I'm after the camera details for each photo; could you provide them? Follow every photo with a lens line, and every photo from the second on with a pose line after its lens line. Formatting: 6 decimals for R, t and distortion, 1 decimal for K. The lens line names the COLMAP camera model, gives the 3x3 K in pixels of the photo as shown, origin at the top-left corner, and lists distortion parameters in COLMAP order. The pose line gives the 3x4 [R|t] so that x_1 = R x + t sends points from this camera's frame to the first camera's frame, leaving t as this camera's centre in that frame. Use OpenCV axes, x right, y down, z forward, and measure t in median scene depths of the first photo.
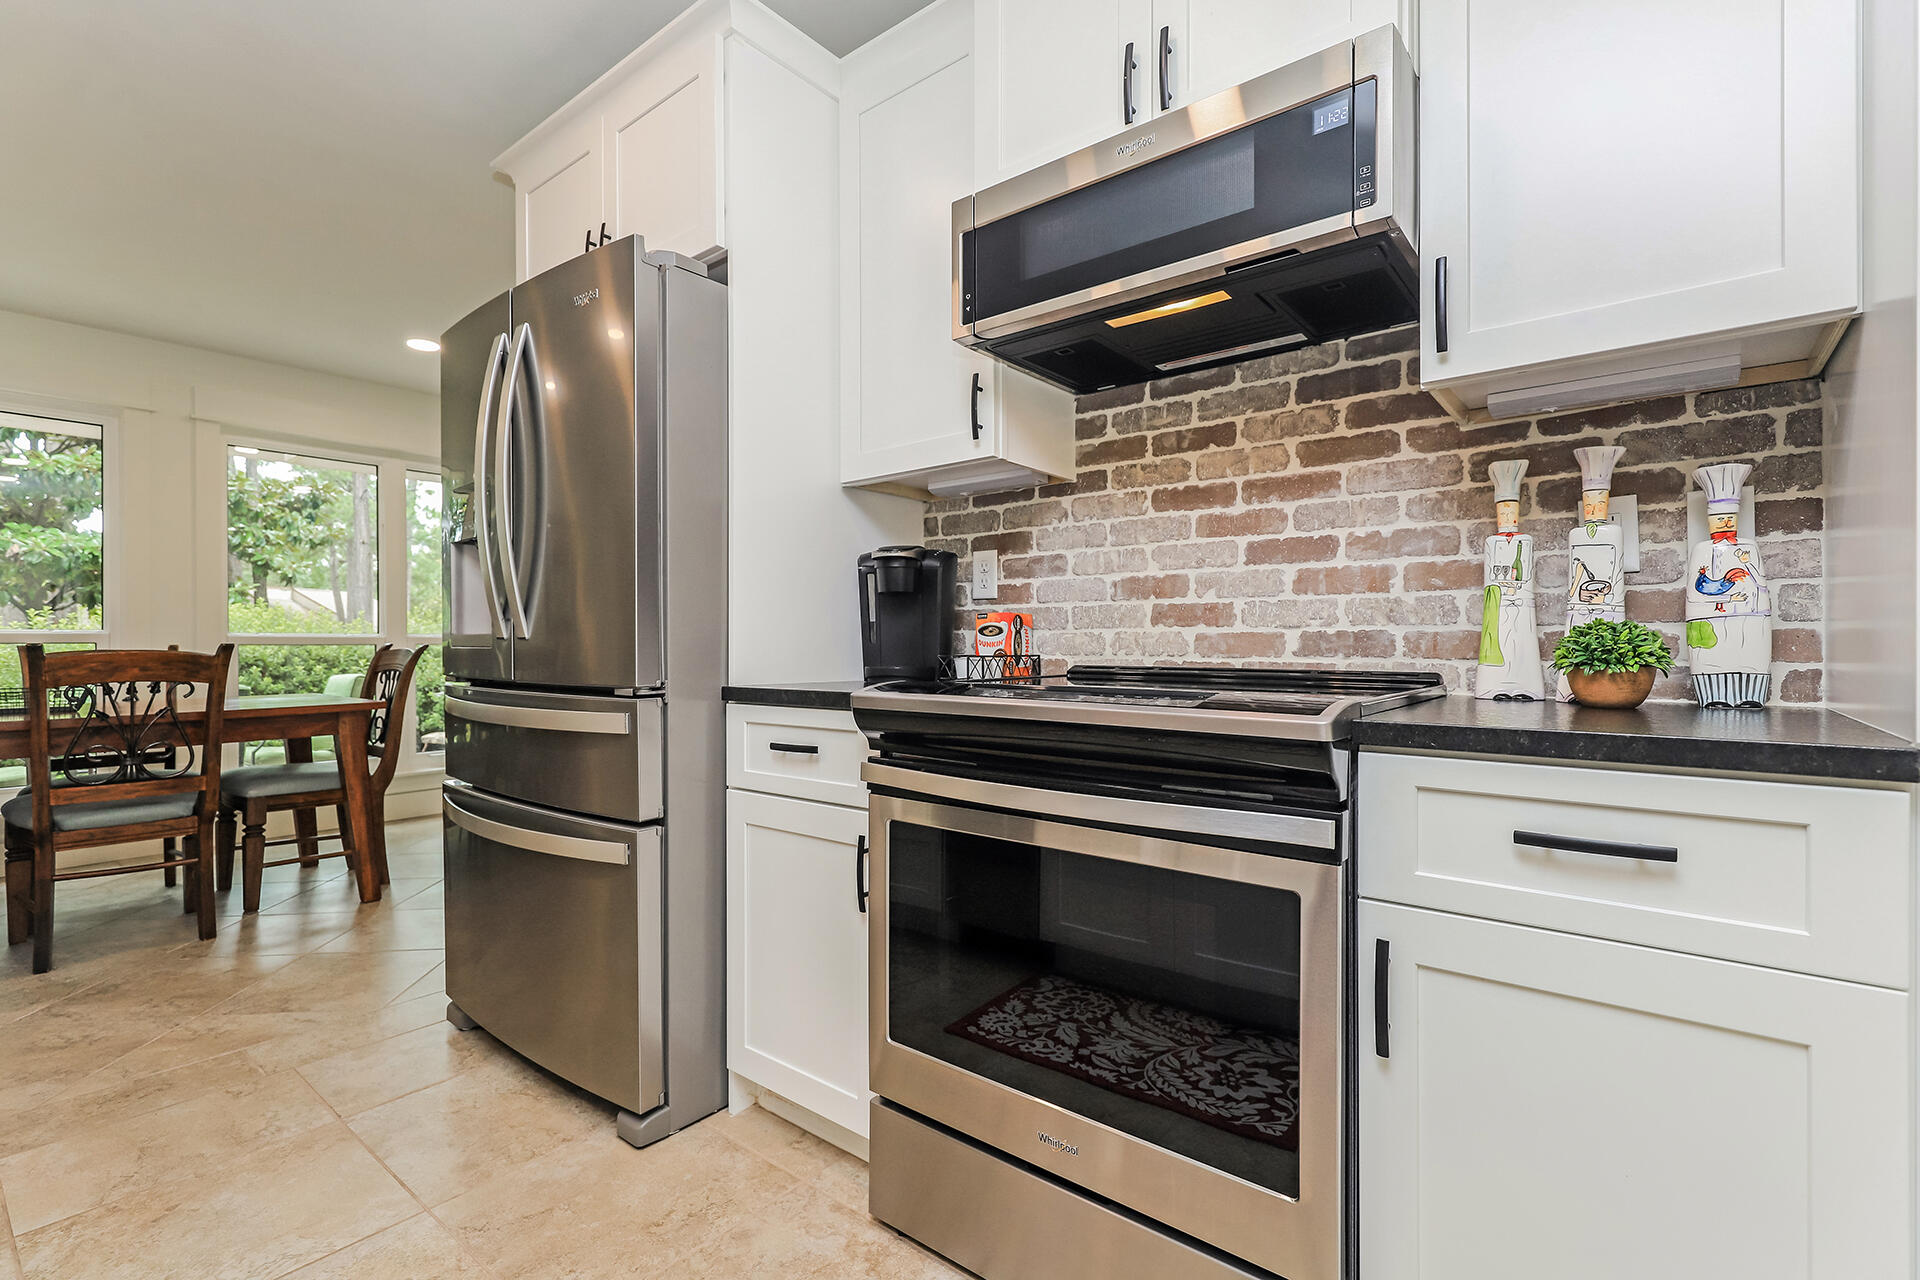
lens RADIAL K [[857.5, 0, 960.0], [0, 857.5, 640.0], [0, 0, 1]] dist [0.000387, 0.000257]
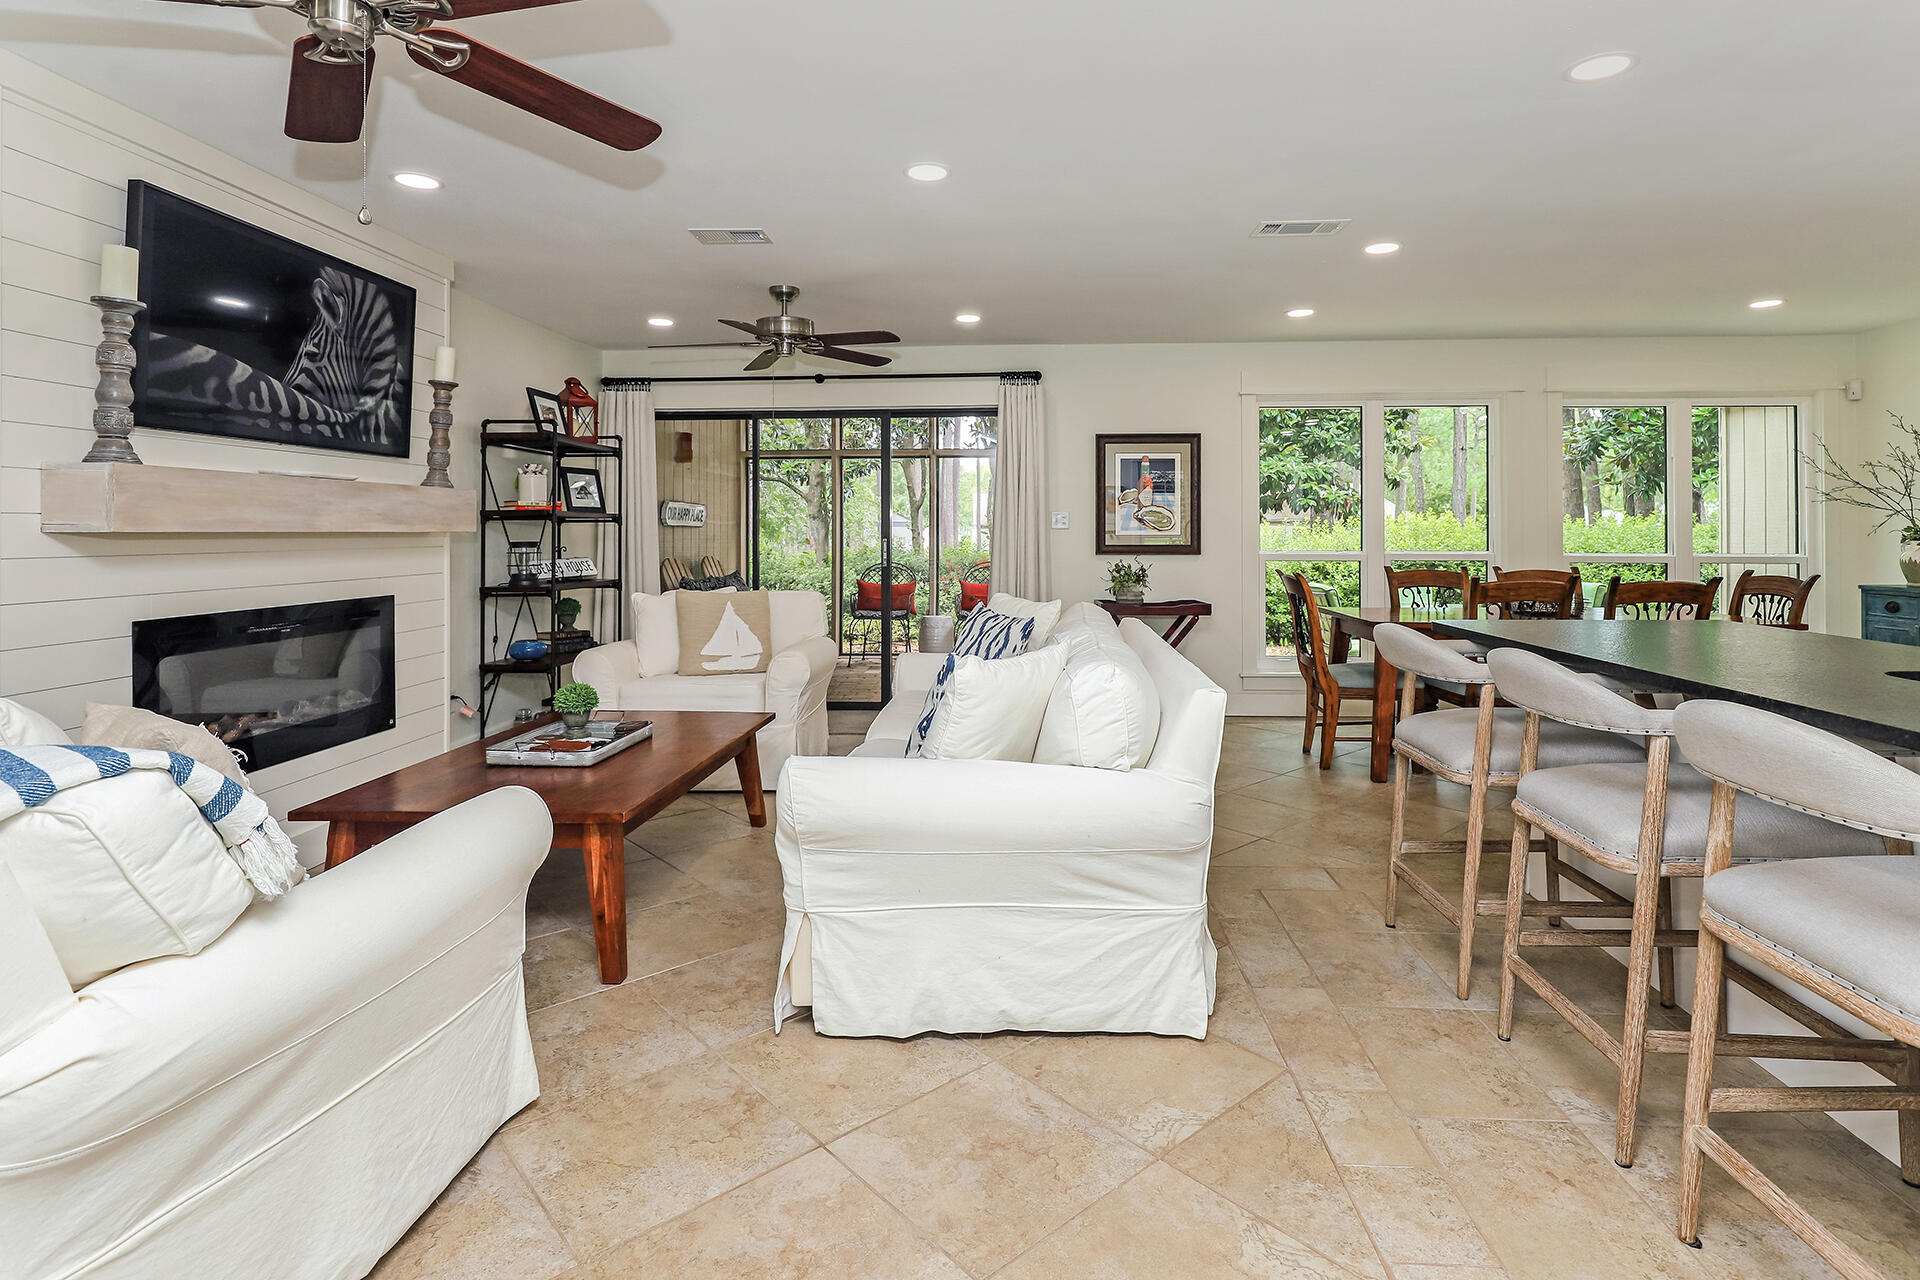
lens RADIAL K [[949.3, 0, 983.5], [0, 949.3, 516.3], [0, 0, 1]] dist [-0.001372, -0.000421]
pose [[0.583206, -0.007822, -0.812286, -0.503424], [0.000542, 0.999957, -0.009240, -0.126403], [0.812324, 0.004949, 0.583186, -1.325539]]
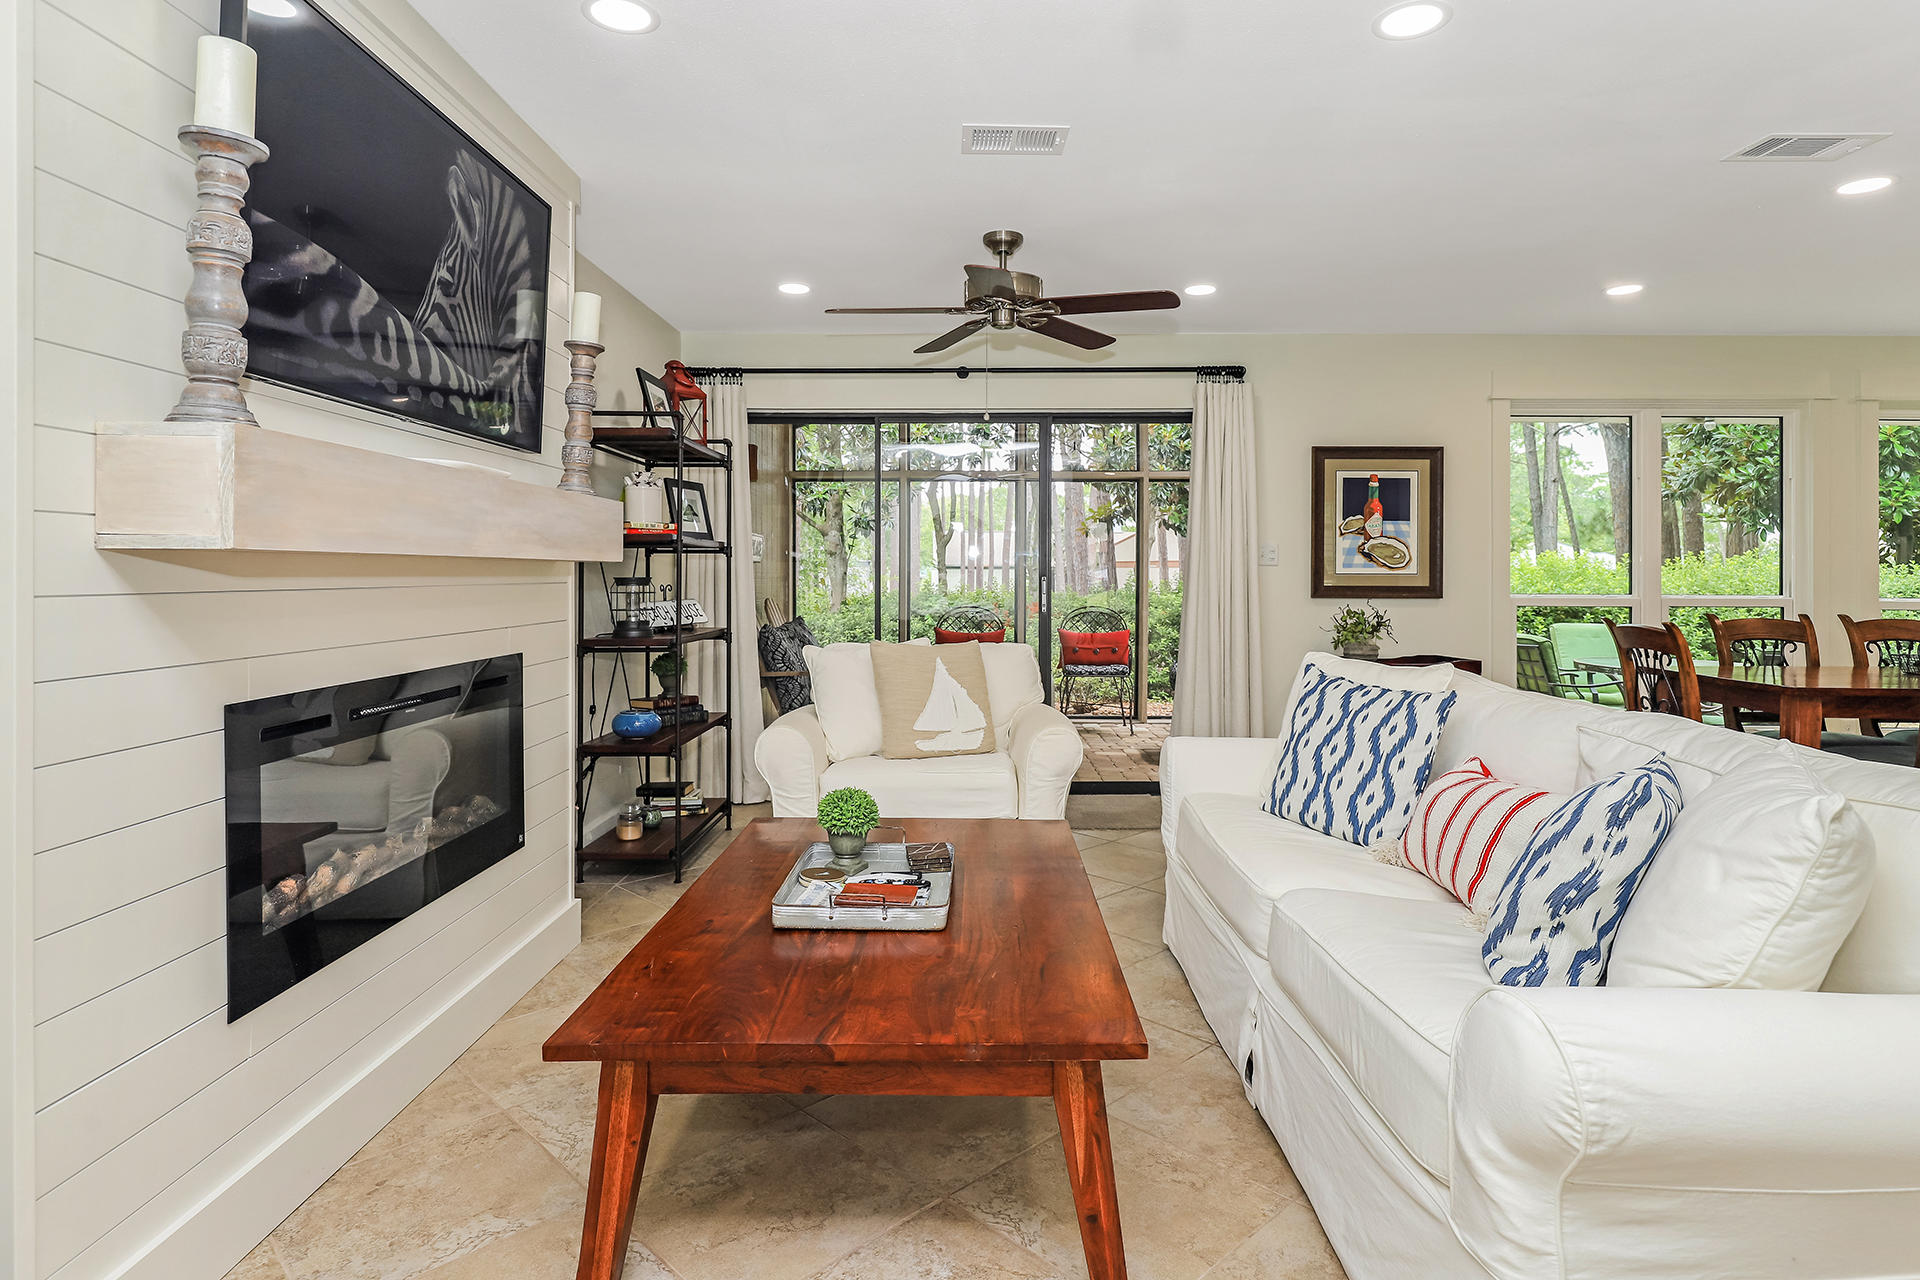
lens RADIAL K [[1021.0, 0, 971.3], [0, 1021.0, 570.2], [0, 0, 1]] dist [-0.019322, -0.000088]
pose [[0.617078, 0.006722, -0.786873, -1.391128], [-0.004397, 0.999977, 0.005095, -0.108545], [0.786890, 0.000316, 0.617094, -1.589467]]
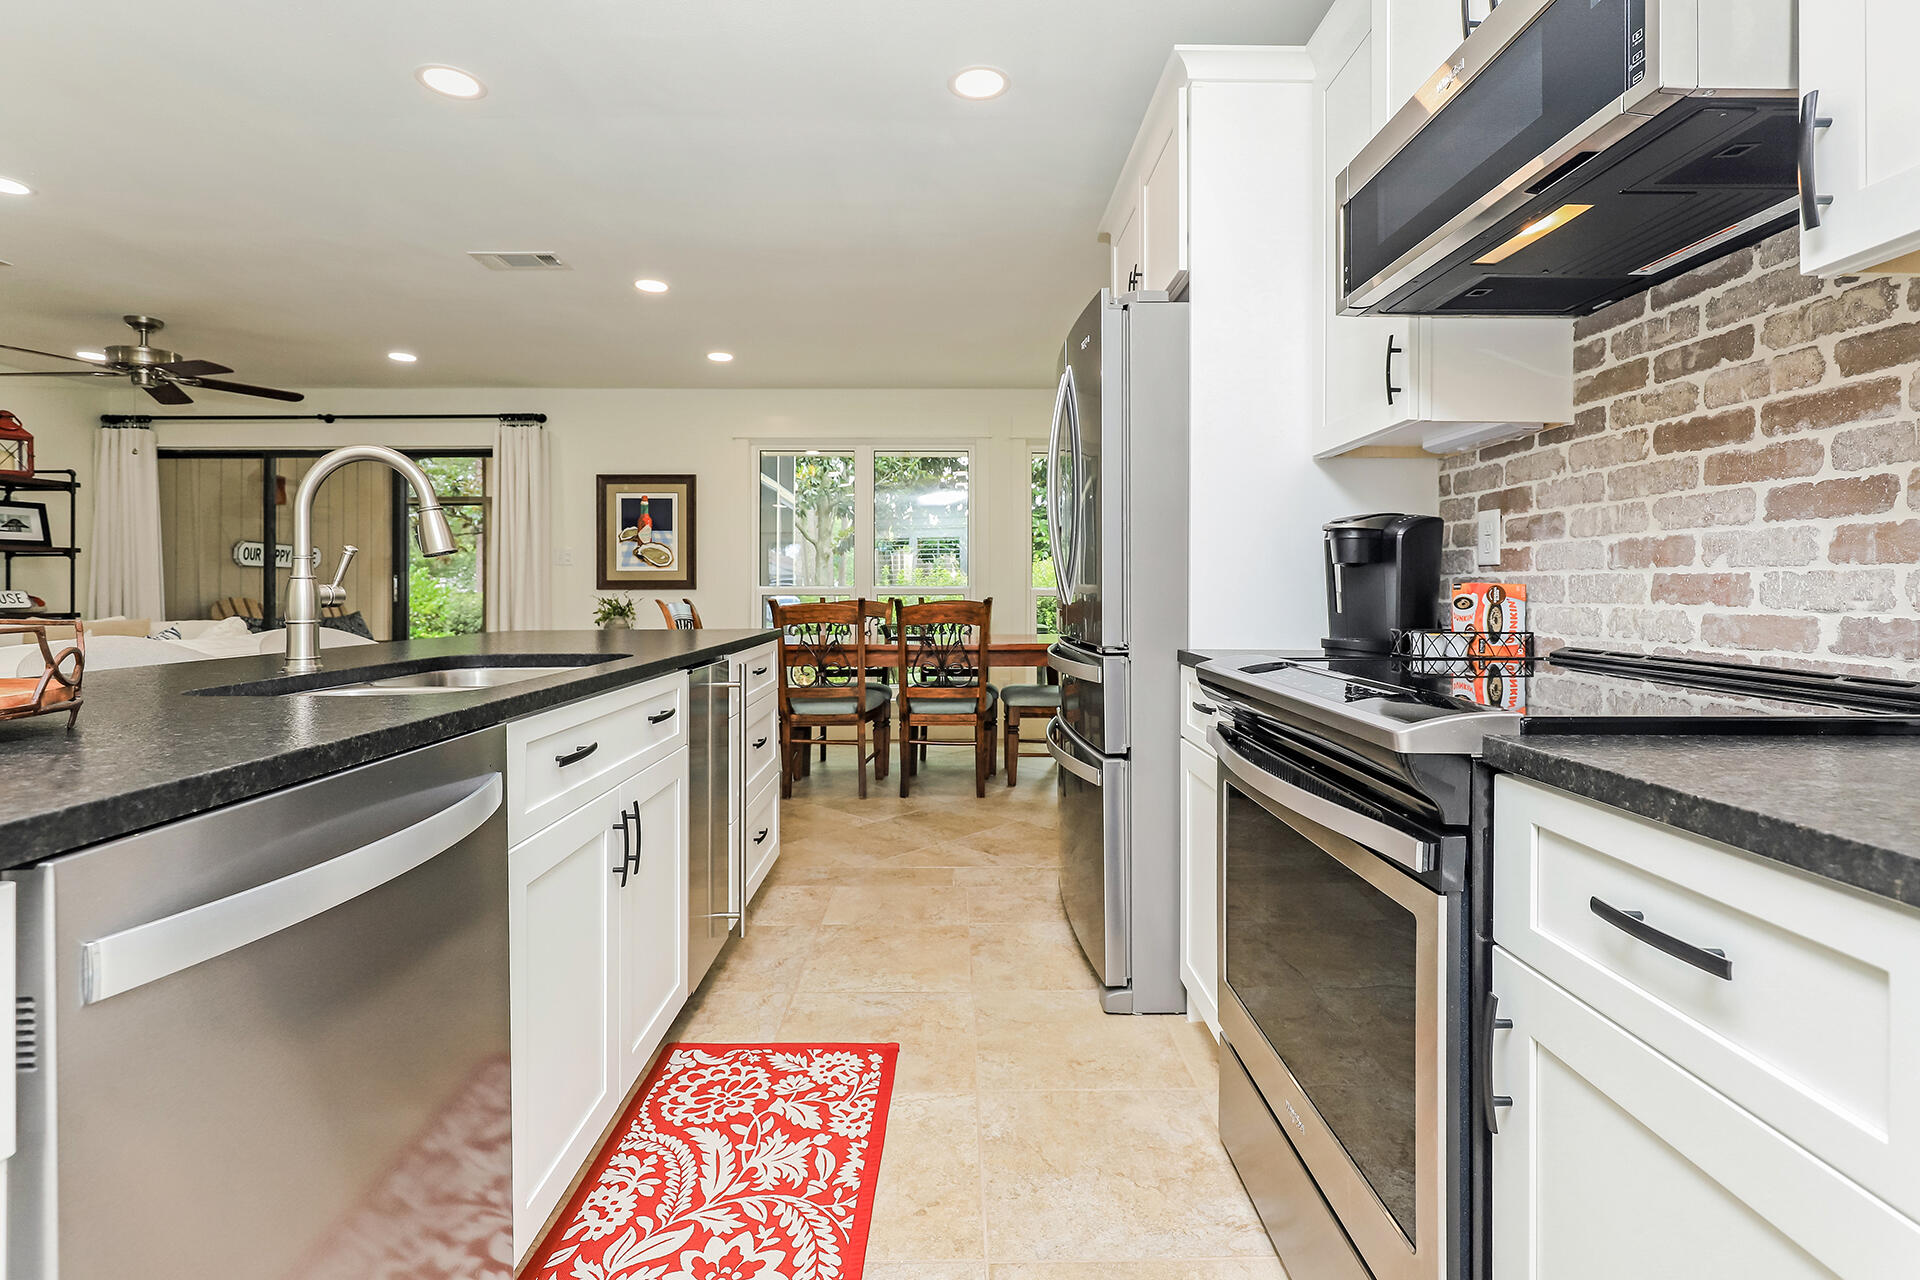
lens RADIAL K [[889.8, 0, 962.6], [0, 889.8, 578.7], [0, 0, 1]] dist [-0.000279, 0.000357]
pose [[0.632885, -0.005329, -0.774227, 0.475812], [0.000010, 0.999976, -0.006875, -0.033769], [0.774246, 0.004343, 0.632870, 0.007666]]
